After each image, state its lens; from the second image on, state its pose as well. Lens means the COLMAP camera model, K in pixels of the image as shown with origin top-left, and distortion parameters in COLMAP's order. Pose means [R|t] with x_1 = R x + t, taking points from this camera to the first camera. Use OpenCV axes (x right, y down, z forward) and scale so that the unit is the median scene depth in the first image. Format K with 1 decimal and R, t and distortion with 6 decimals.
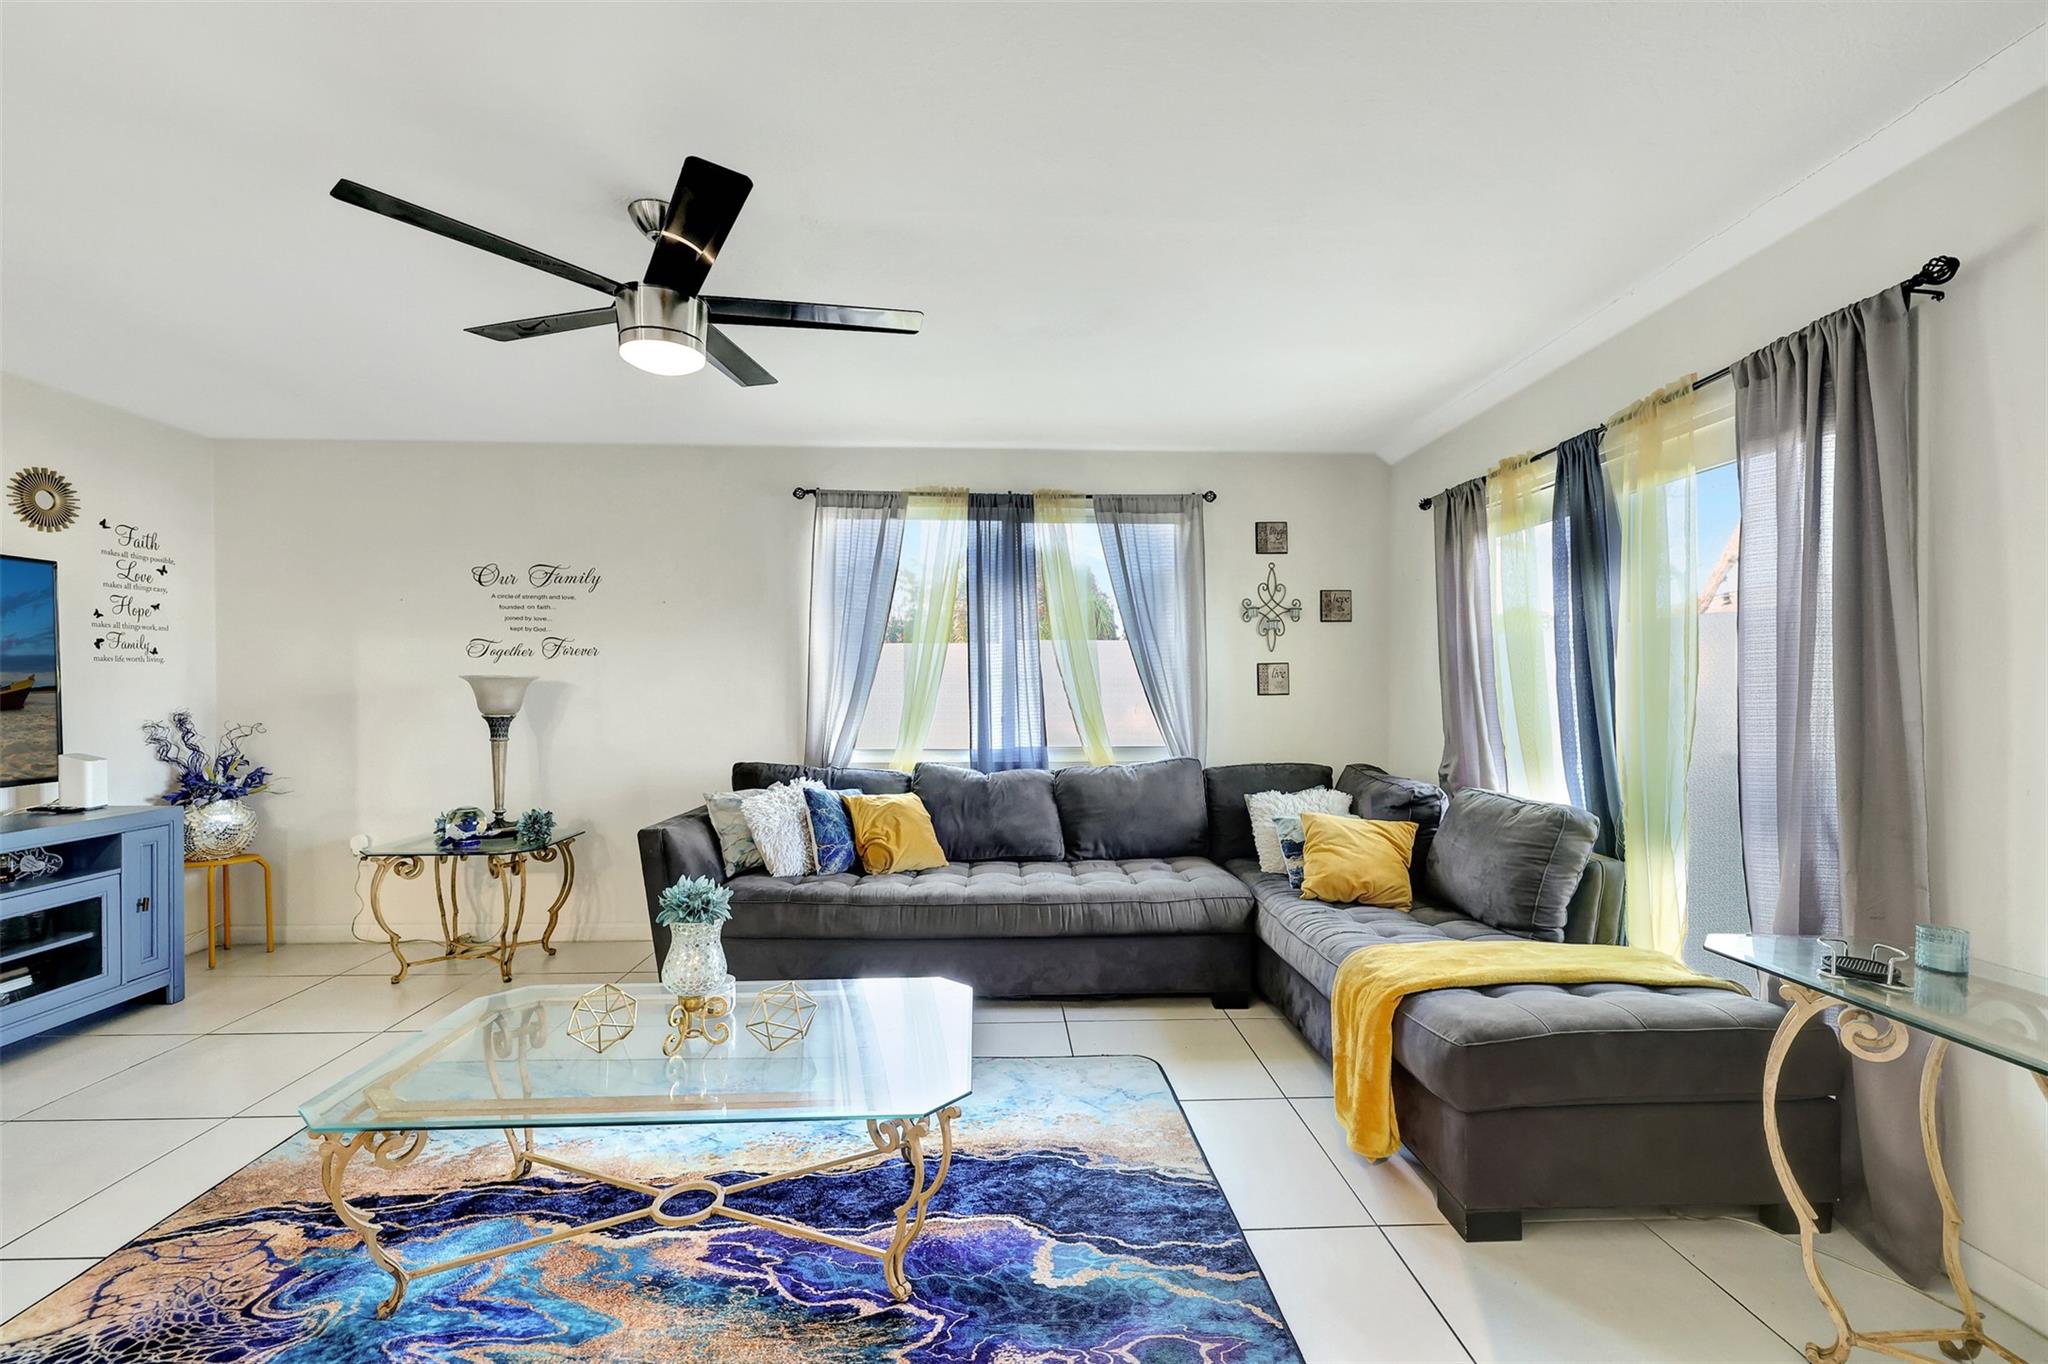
lens RADIAL K [[856.8, 0, 1026.6], [0, 856.8, 683.7], [0, 0, 1]] dist [-0.000405, -0.000480]
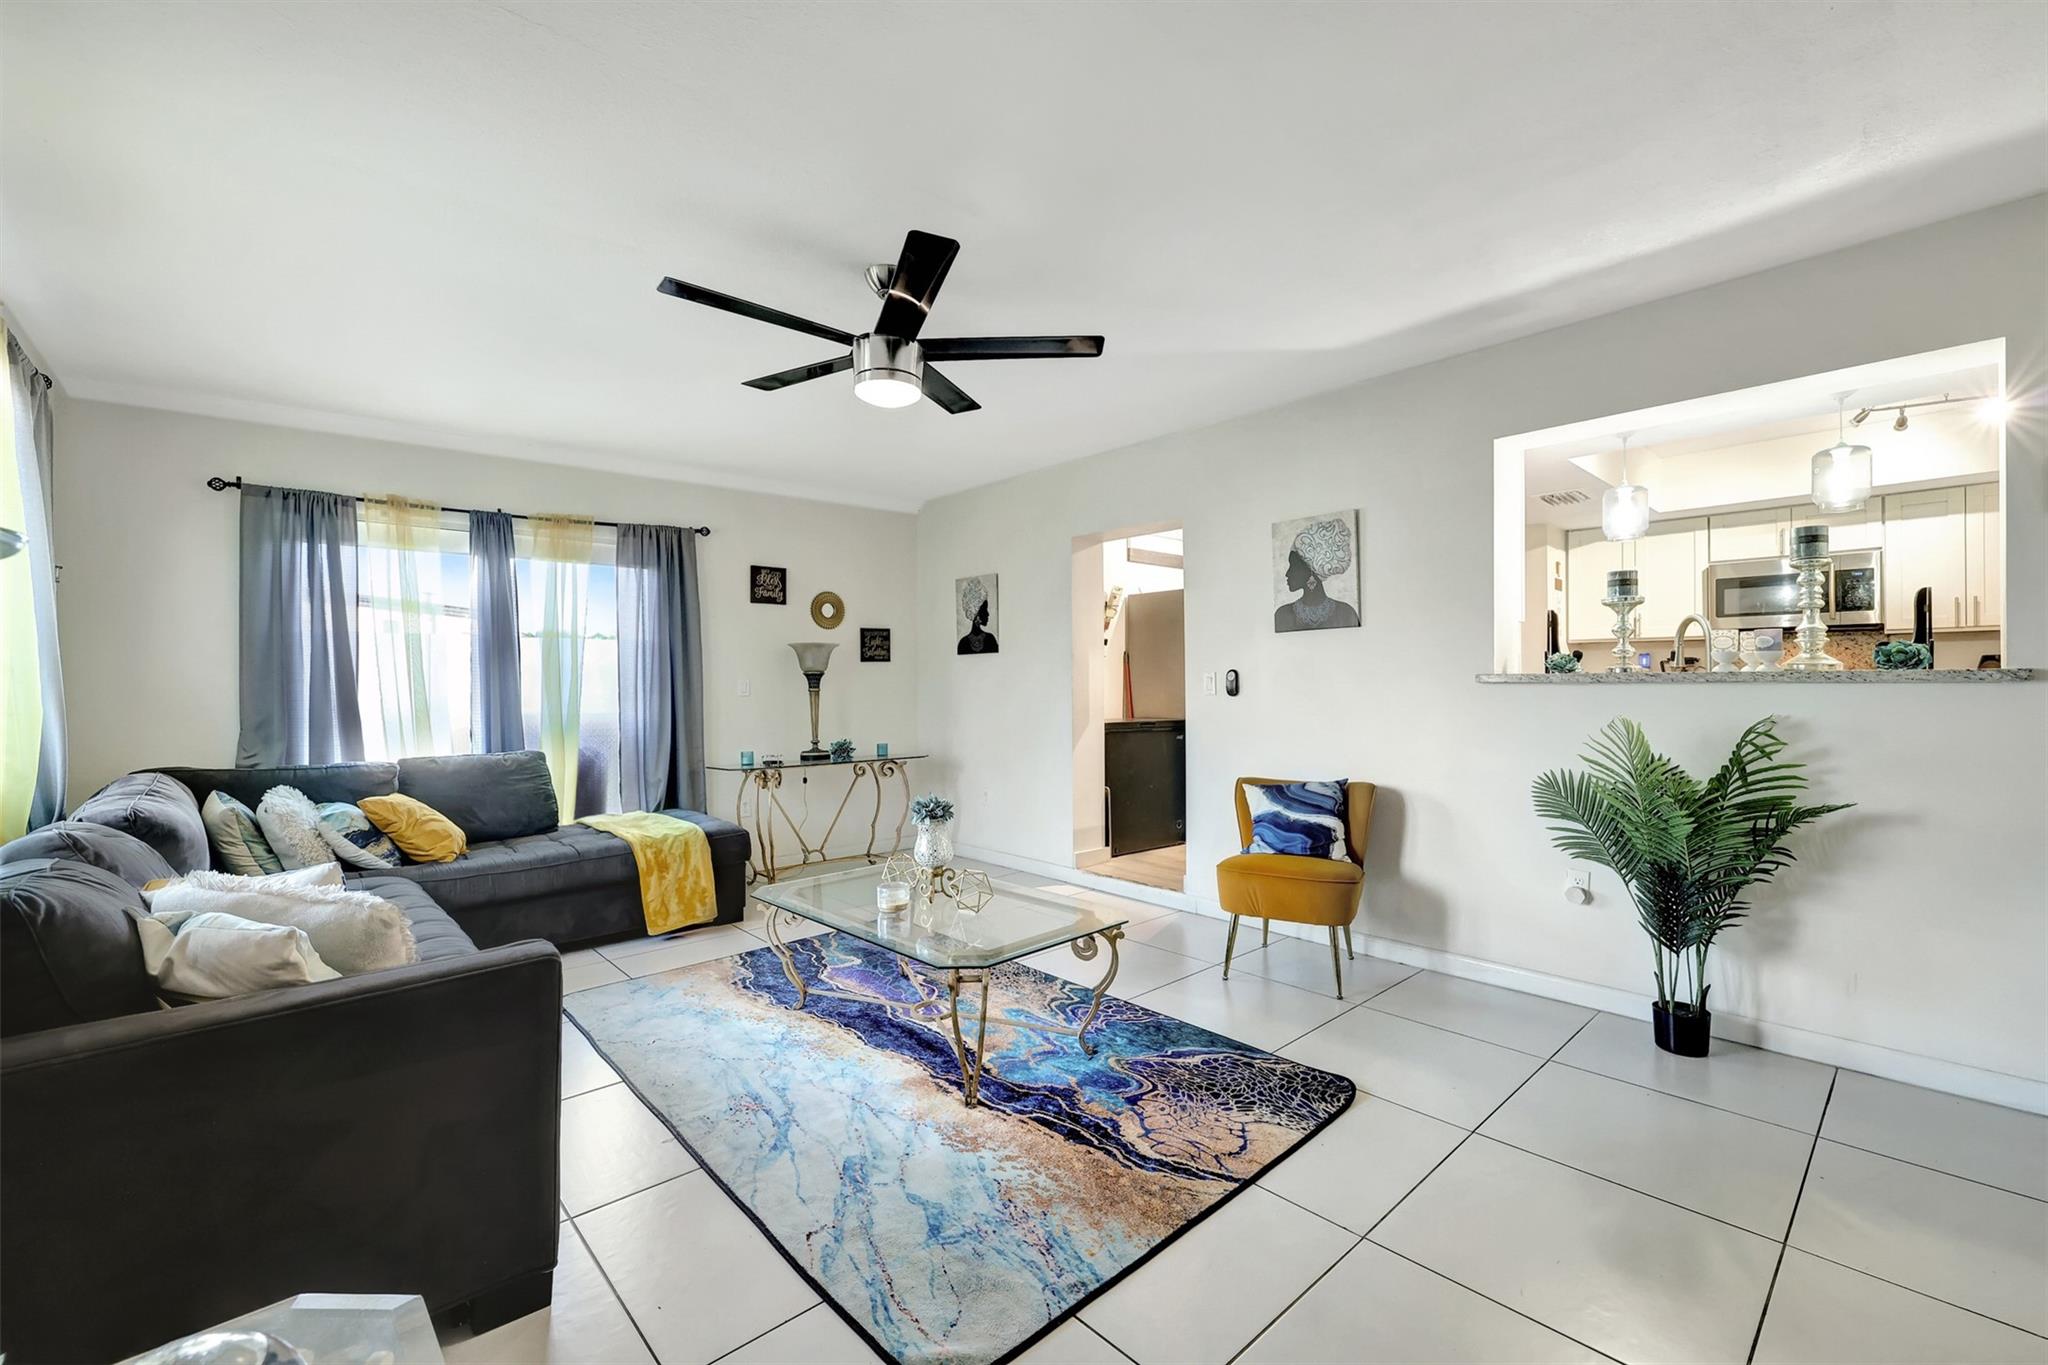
lens RADIAL K [[856.8, 0, 1026.6], [0, 856.8, 684.2], [0, 0, 1]] dist [-0.000405, -0.000480]
pose [[-0.646828, 0.004004, 0.762625, -0.917575], [0.006704, 0.999977, 0.000435, 0.018438], [-0.762606, 0.005394, -0.646841, 1.025138]]
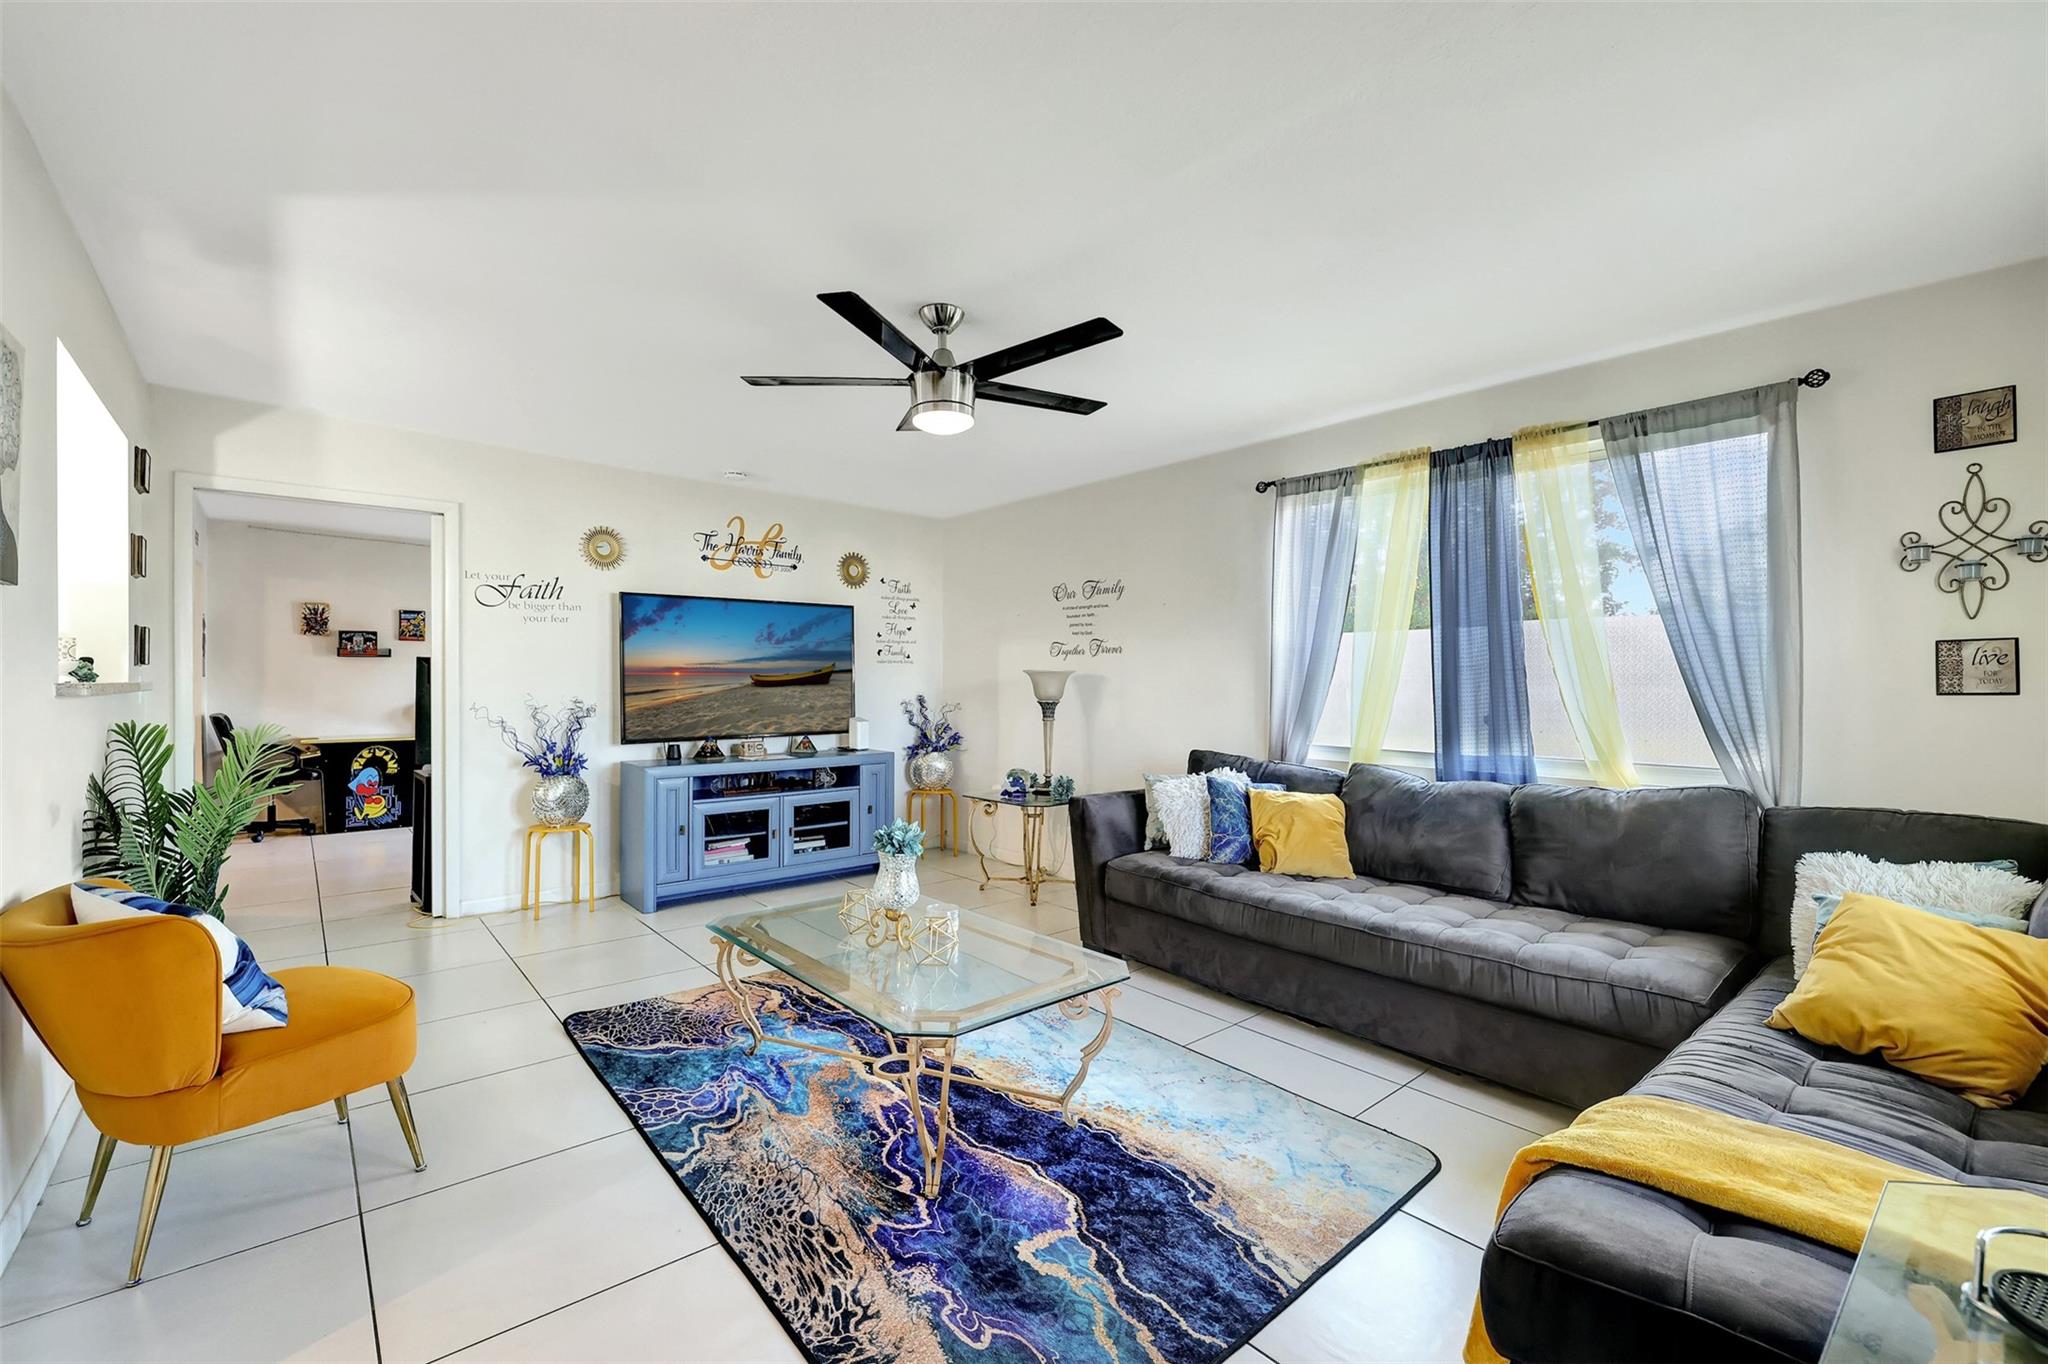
lens RADIAL K [[862.1, 0, 1020.4], [0, 862.1, 675.9], [0, 0, 1]] dist [-0.000603, -0.000106]
pose [[0.618210, -0.002094, -0.786010, 0.424160], [-0.002554, 0.999986, -0.004673, 0.005948], [0.786009, 0.004896, 0.618196, 0.180610]]
